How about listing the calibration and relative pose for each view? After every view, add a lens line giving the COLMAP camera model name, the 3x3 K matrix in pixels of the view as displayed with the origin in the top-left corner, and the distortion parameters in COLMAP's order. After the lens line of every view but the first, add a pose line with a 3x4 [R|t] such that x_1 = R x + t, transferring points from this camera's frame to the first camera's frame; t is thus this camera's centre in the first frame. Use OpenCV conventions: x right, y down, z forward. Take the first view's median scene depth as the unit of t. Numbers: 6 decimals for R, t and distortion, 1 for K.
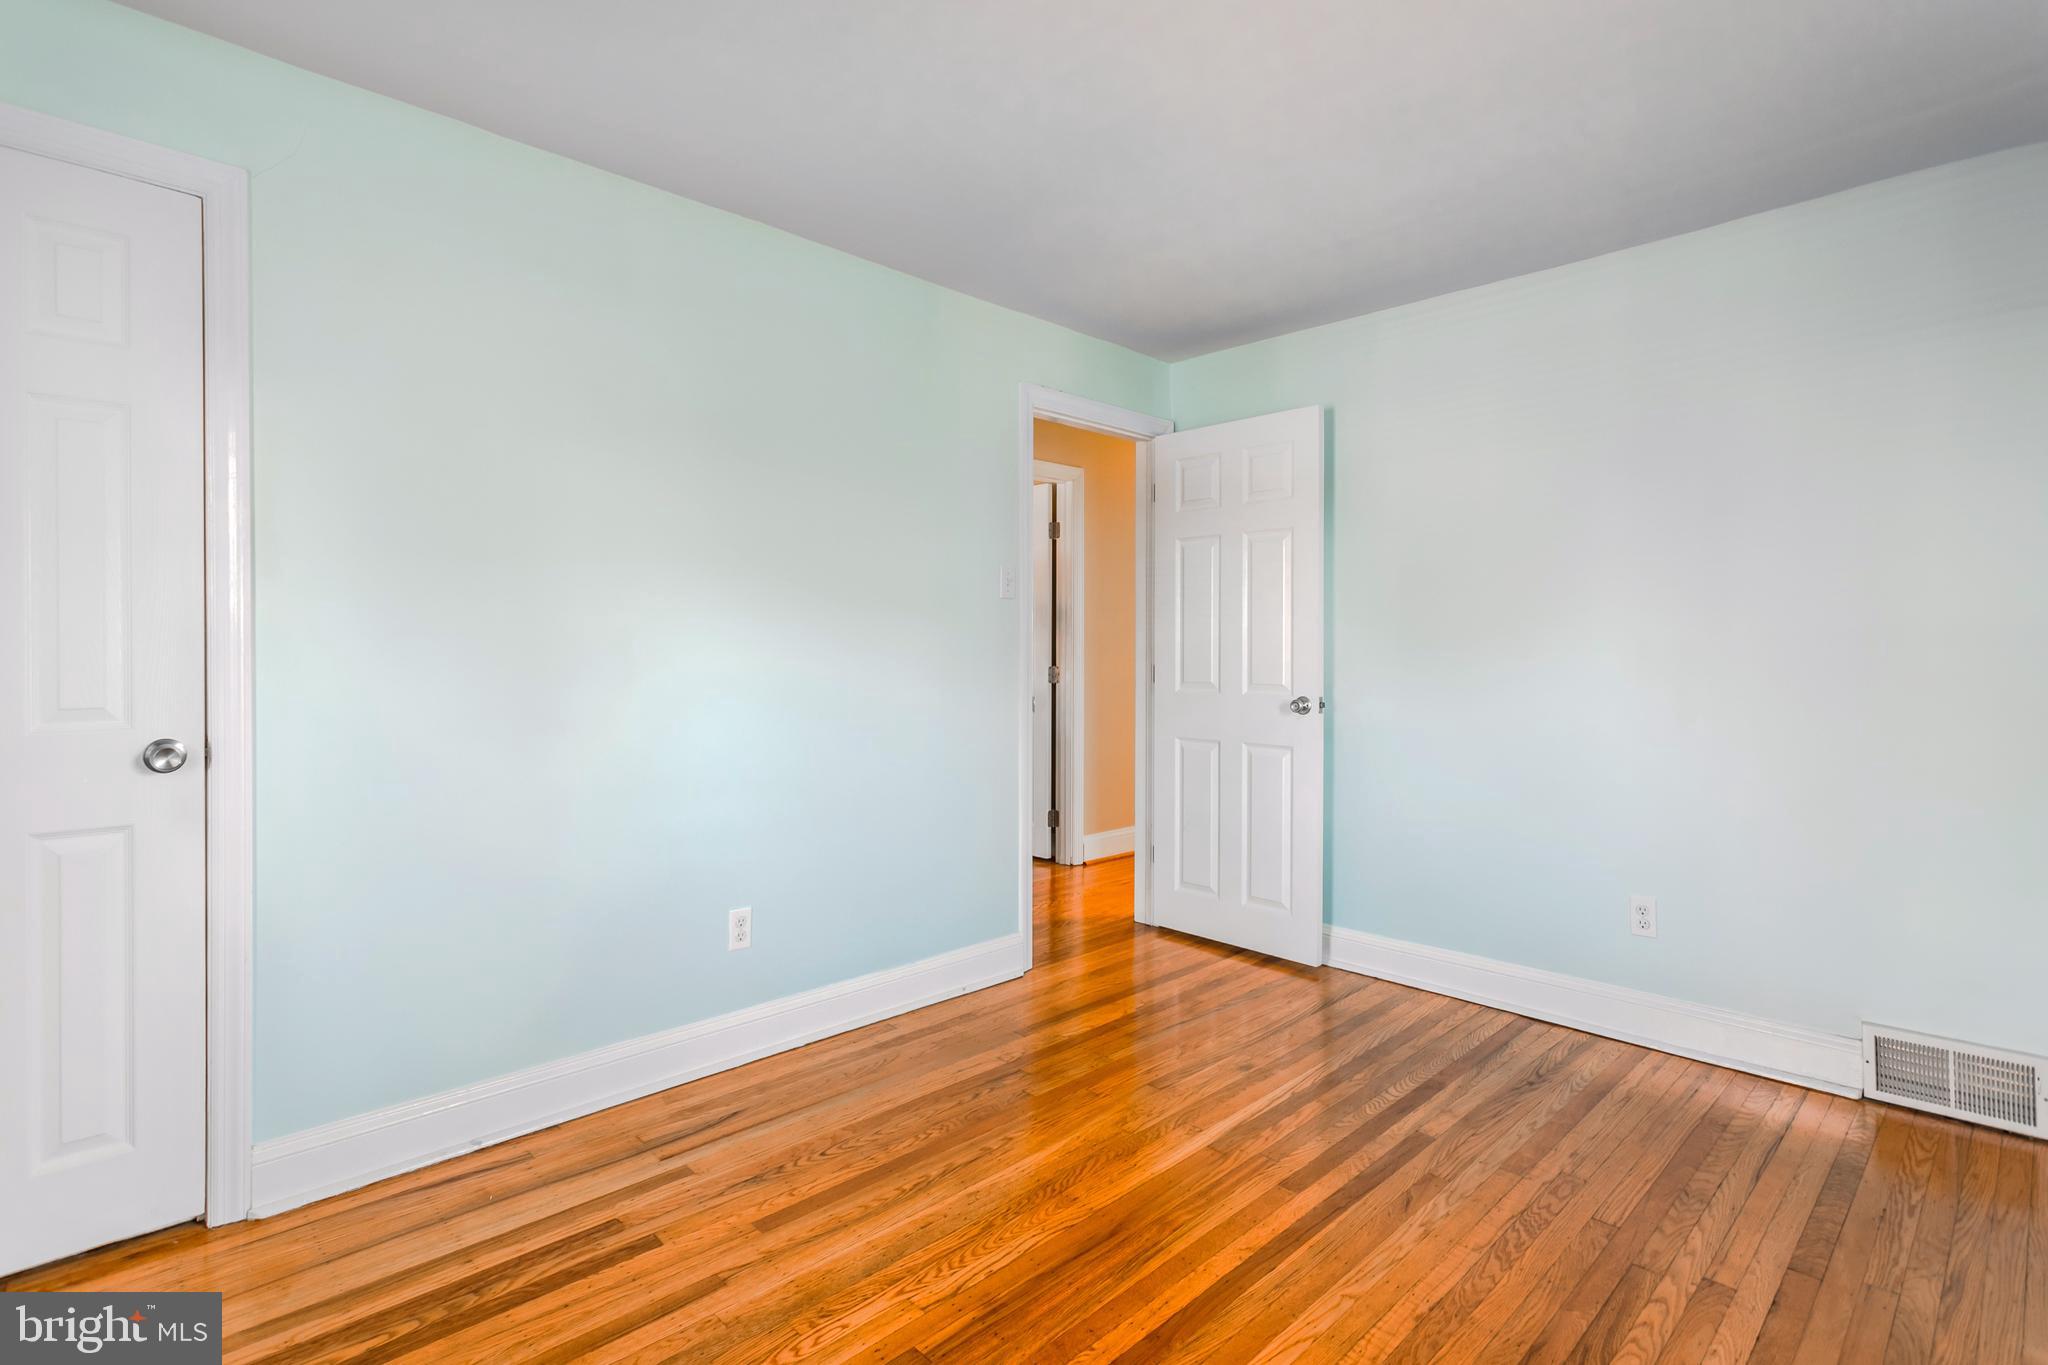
lens RADIAL K [[997.5, 0, 1024.1], [0, 997.5, 670.7], [0, 0, 1]] dist [-0.002617, 0.002731]
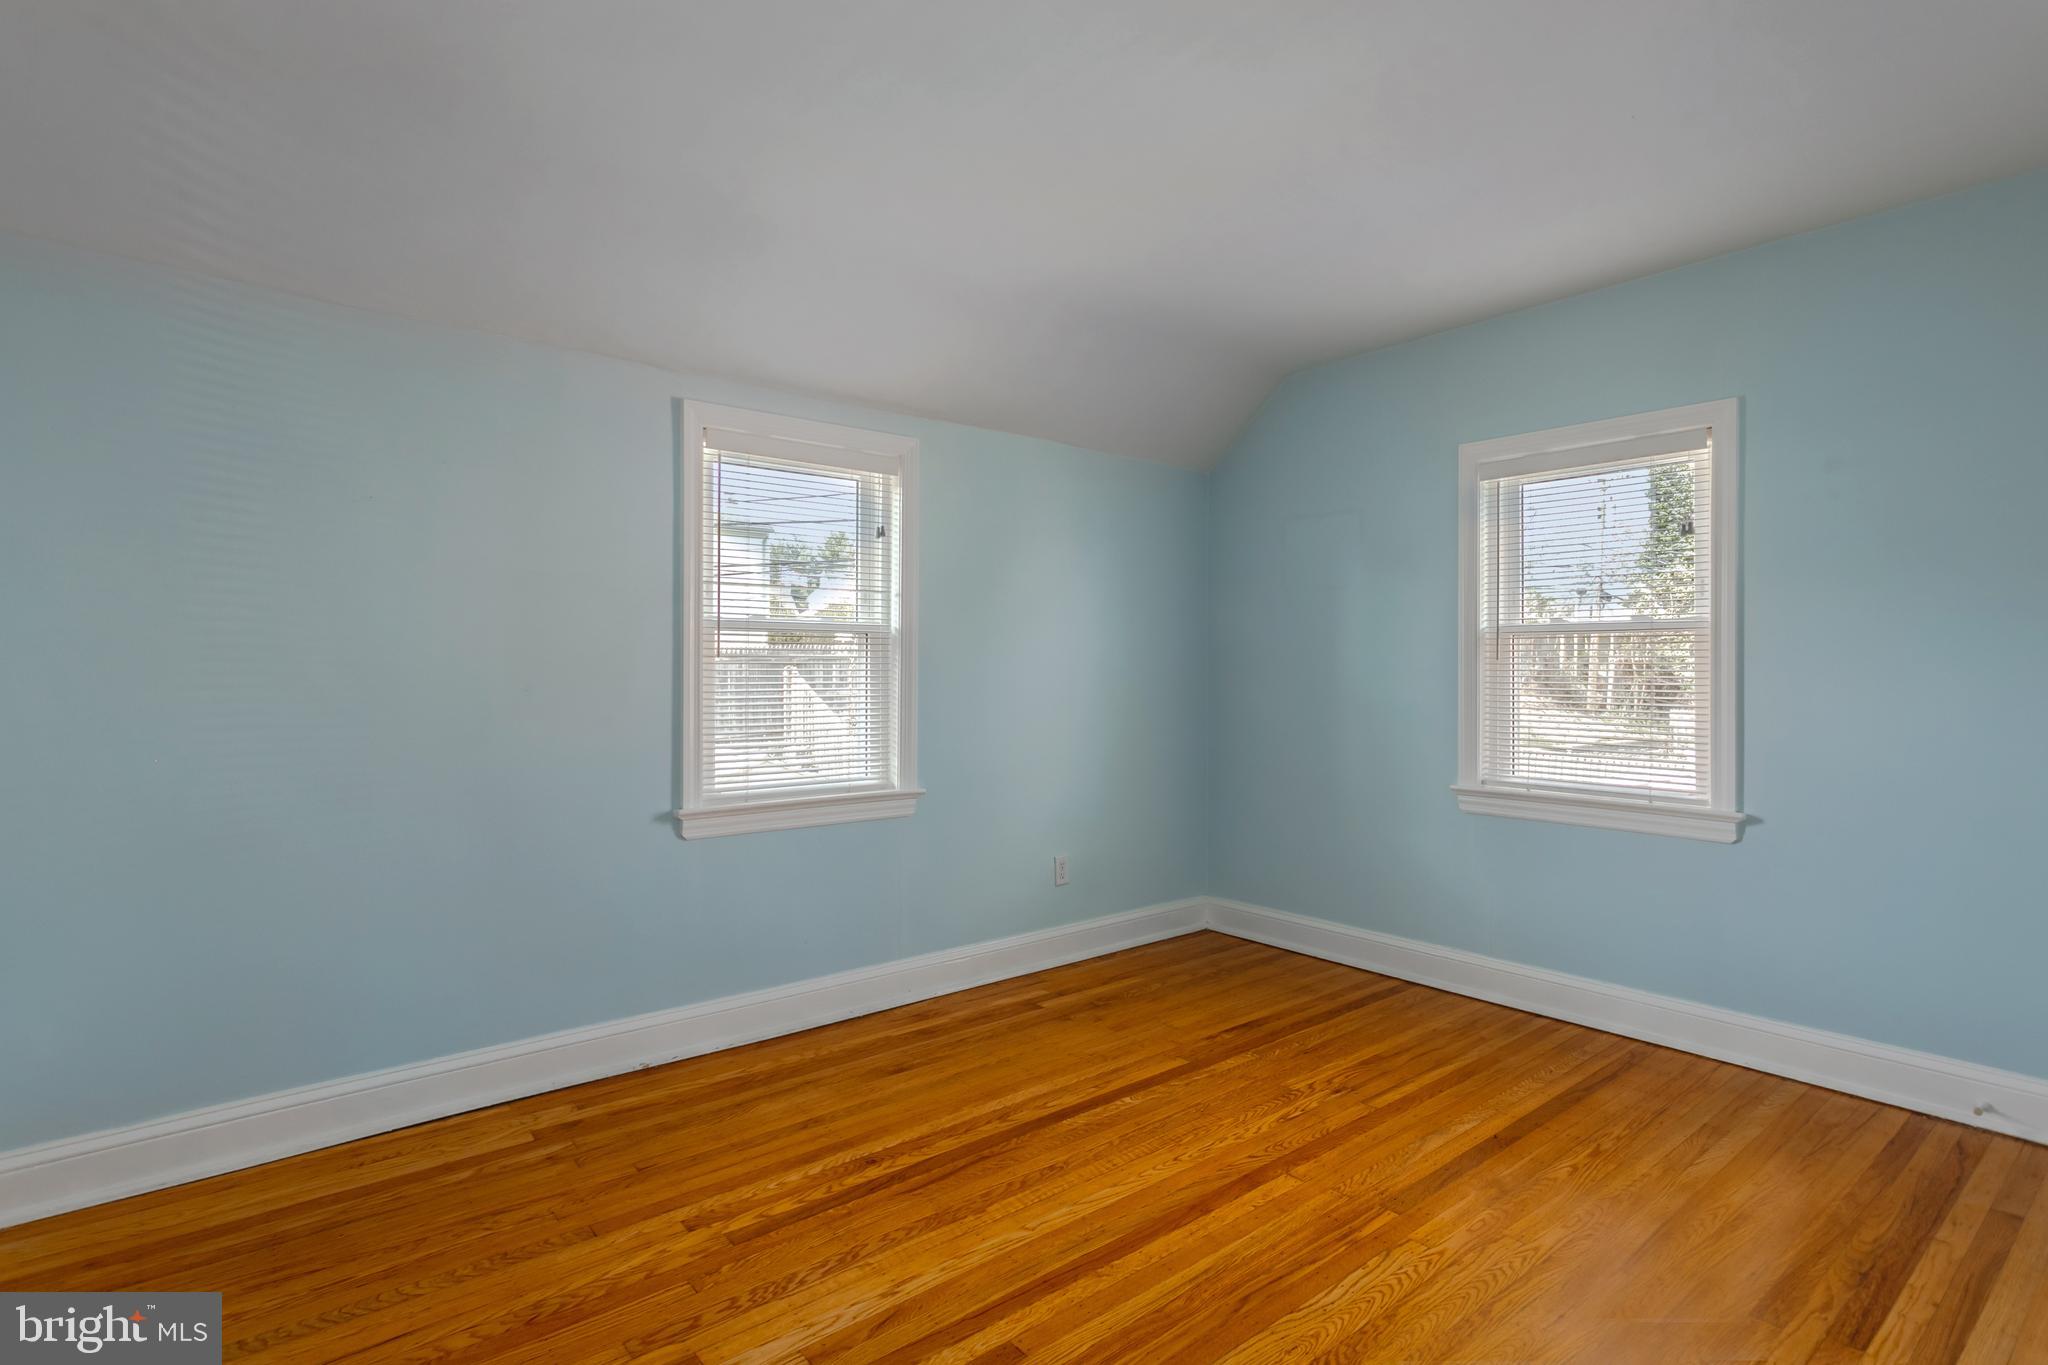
lens RADIAL K [[997.5, 0, 1033.9], [0, 997.5, 670.5], [0, 0, 1]] dist [-0.002617, 0.002731]
pose [[-0.996928, -0.002411, 0.078285, 0.224930], [-0.000876, 0.999807, 0.019638, -0.024830], [-0.078317, 0.019509, -0.996738, 2.040533]]
